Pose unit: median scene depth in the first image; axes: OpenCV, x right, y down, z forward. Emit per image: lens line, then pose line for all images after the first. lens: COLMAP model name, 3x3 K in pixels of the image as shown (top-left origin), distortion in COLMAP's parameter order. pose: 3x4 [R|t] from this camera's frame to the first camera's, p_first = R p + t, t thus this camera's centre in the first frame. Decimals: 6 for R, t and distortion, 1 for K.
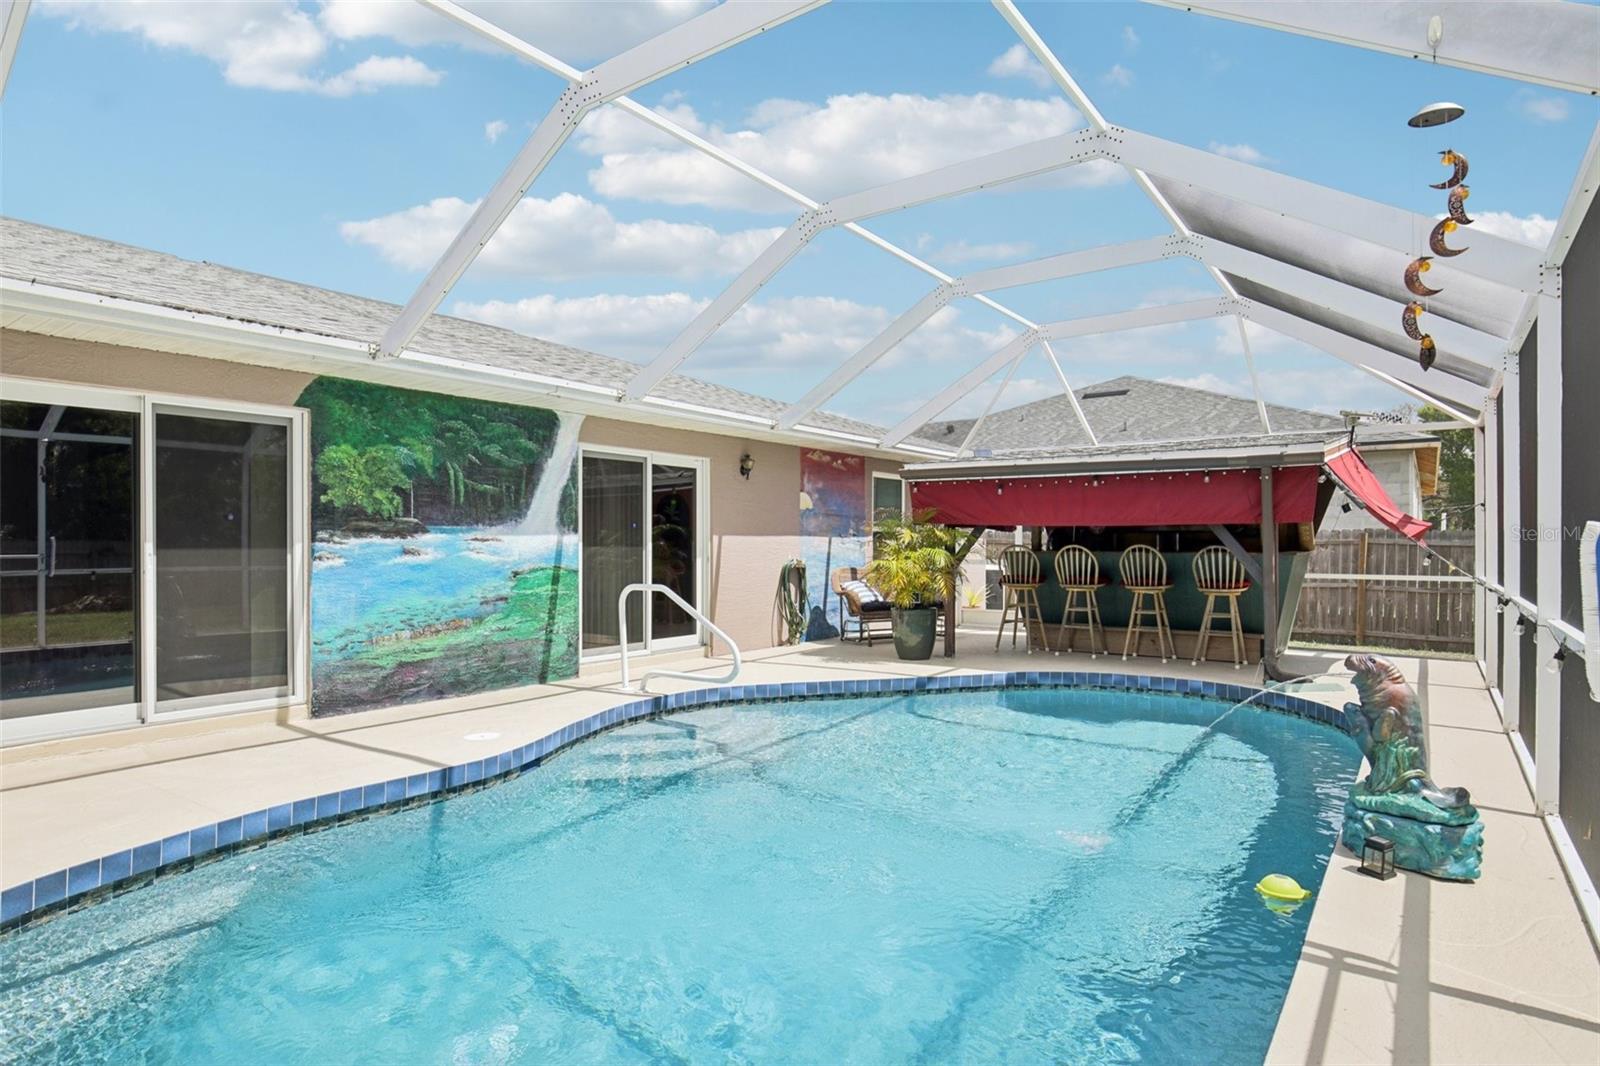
lens RADIAL K [[877.6, 0, 792.9], [0, 877.6, 534.0], [0, 0, 1]] dist [-0.009328, -0.000245]
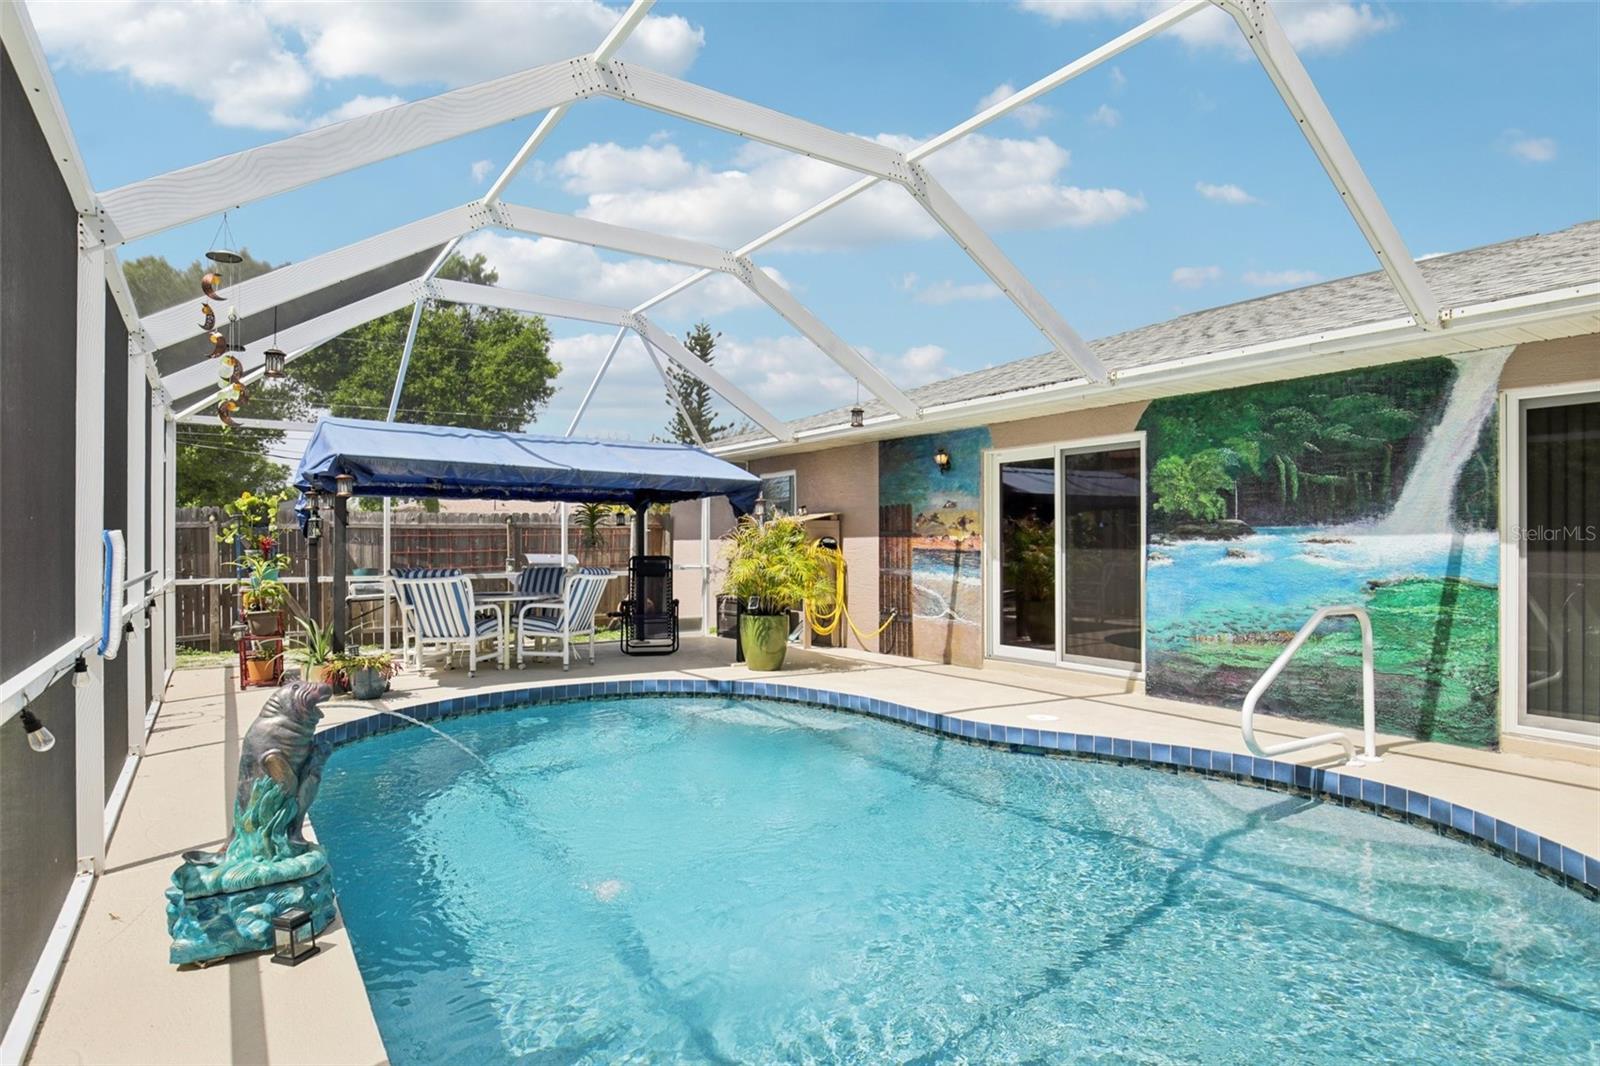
lens RADIAL K [[877.6, 0, 797.2], [0, 877.6, 535.3], [0, 0, 1]] dist [-0.009328, -0.000245]
pose [[-0.337211, -0.009883, -0.941377, 0.644262], [0.007814, 0.999881, -0.013297, 0.008620], [0.941397, -0.011839, -0.337094, 0.865908]]
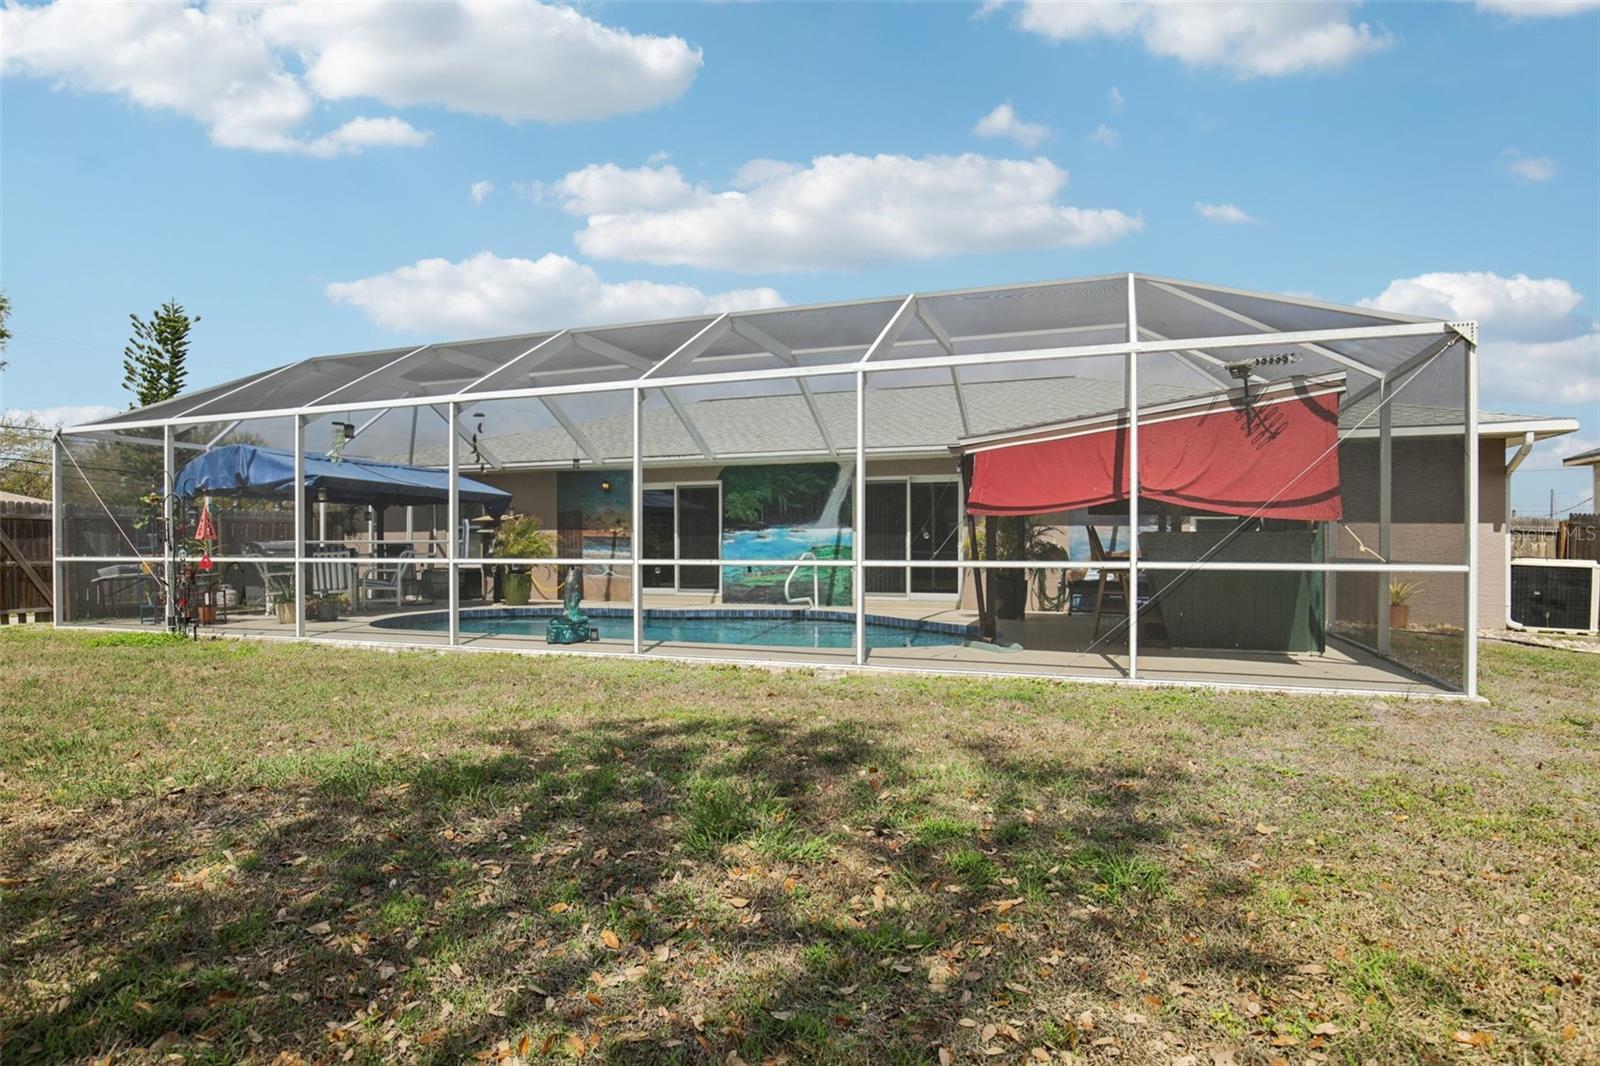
lens RADIAL K [[877.6, 0, 797.3], [0, 877.6, 541.6], [0, 0, 1]] dist [-0.009328, -0.000245]
pose [[0.280831, -0.005846, -0.959739, 1.746401], [0.009502, 0.999949, -0.003311, 0.040530], [0.959710, -0.008189, 0.280873, 0.452610]]
